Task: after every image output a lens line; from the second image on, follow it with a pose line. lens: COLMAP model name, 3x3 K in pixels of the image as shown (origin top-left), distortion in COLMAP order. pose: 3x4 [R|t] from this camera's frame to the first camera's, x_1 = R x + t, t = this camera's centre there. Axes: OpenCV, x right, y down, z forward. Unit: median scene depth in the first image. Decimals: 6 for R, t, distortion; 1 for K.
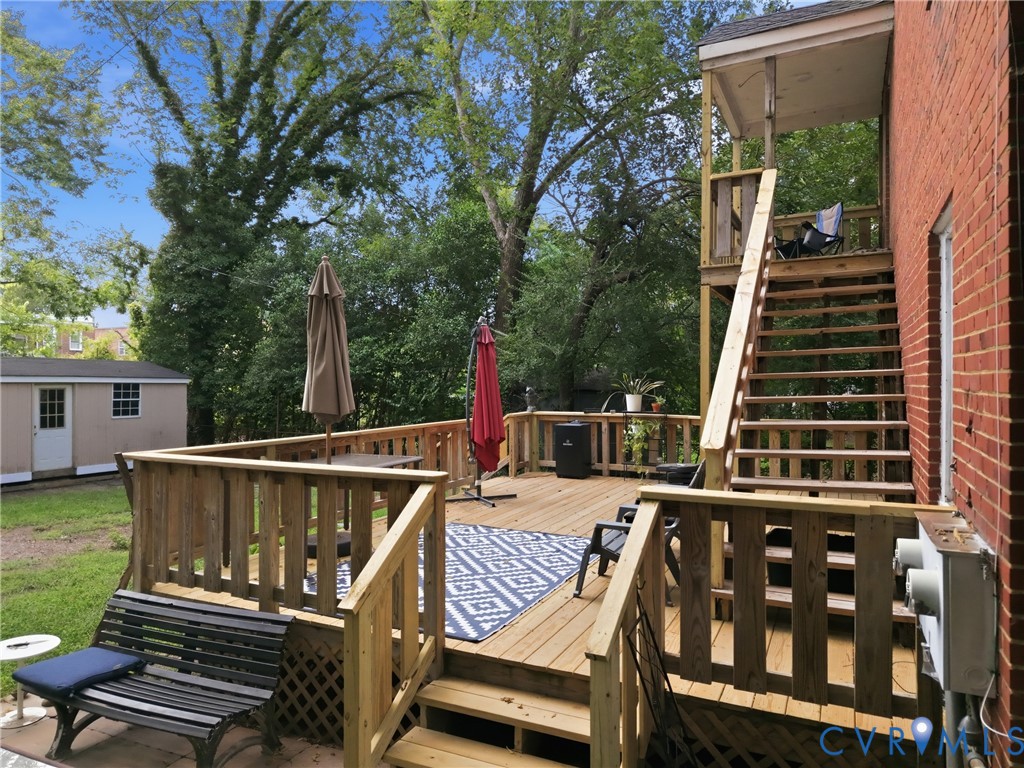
lens RADIAL K [[694.4, 0, 518.1], [0, 694.4, 379.4], [0, 0, 1]] dist [0.011452, -0.011505]
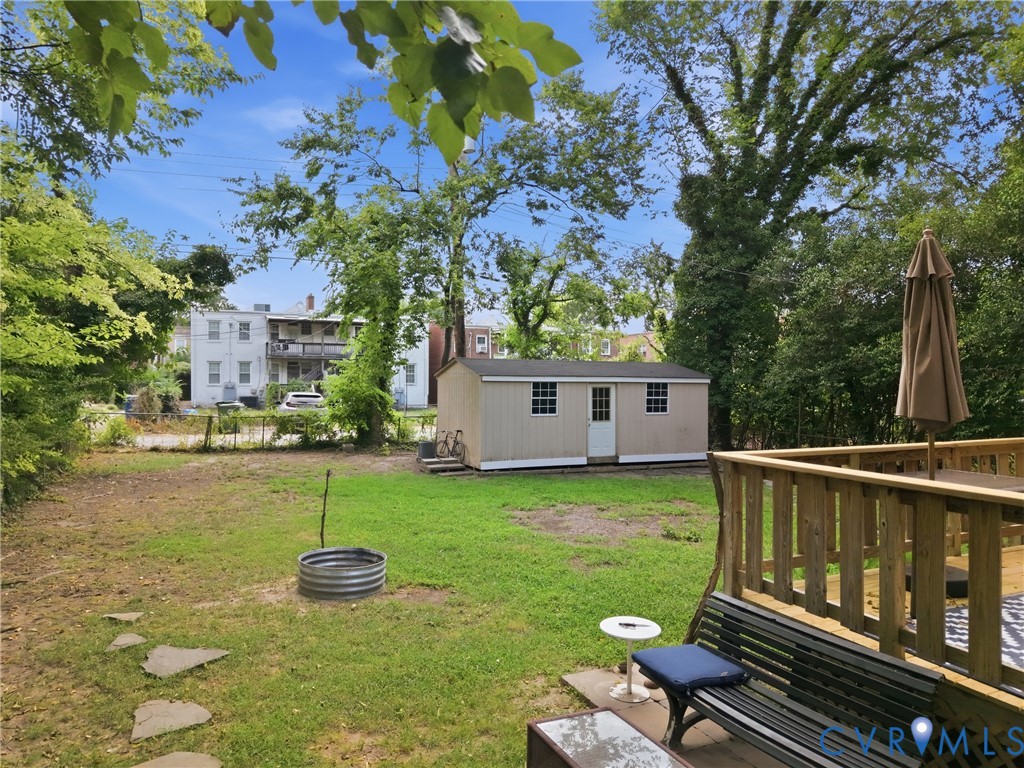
lens RADIAL K [[694.4, 0, 504.3], [0, 694.4, 382.3], [0, 0, 1]] dist [0.011452, -0.011505]
pose [[0.758353, 0.001926, -0.651841, -0.032924], [0.000810, 0.999992, 0.003898, 0.000343], [0.651843, -0.003484, 0.758346, 0.011975]]
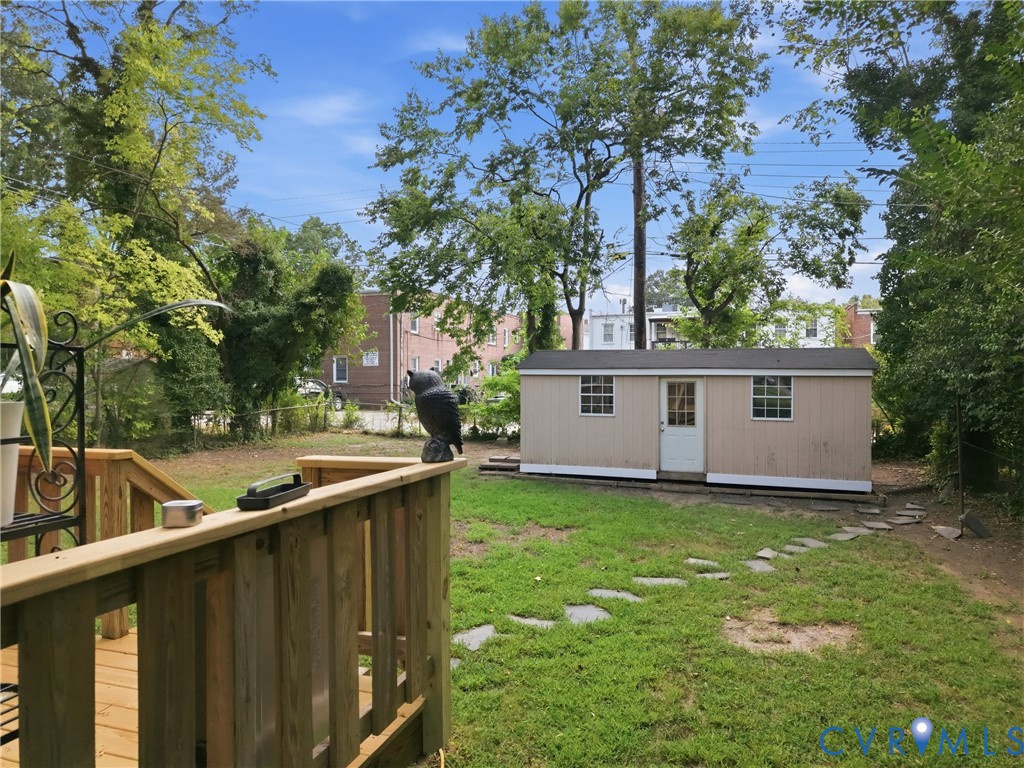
lens RADIAL K [[694.4, 0, 509.6], [0, 694.4, 381.5], [0, 0, 1]] dist [0.011452, -0.011505]
pose [[0.085301, 0.004023, -0.996347, 0.204093], [0.003818, 0.999983, 0.004365, 0.007497], [0.996348, -0.004176, 0.085284, 0.683401]]
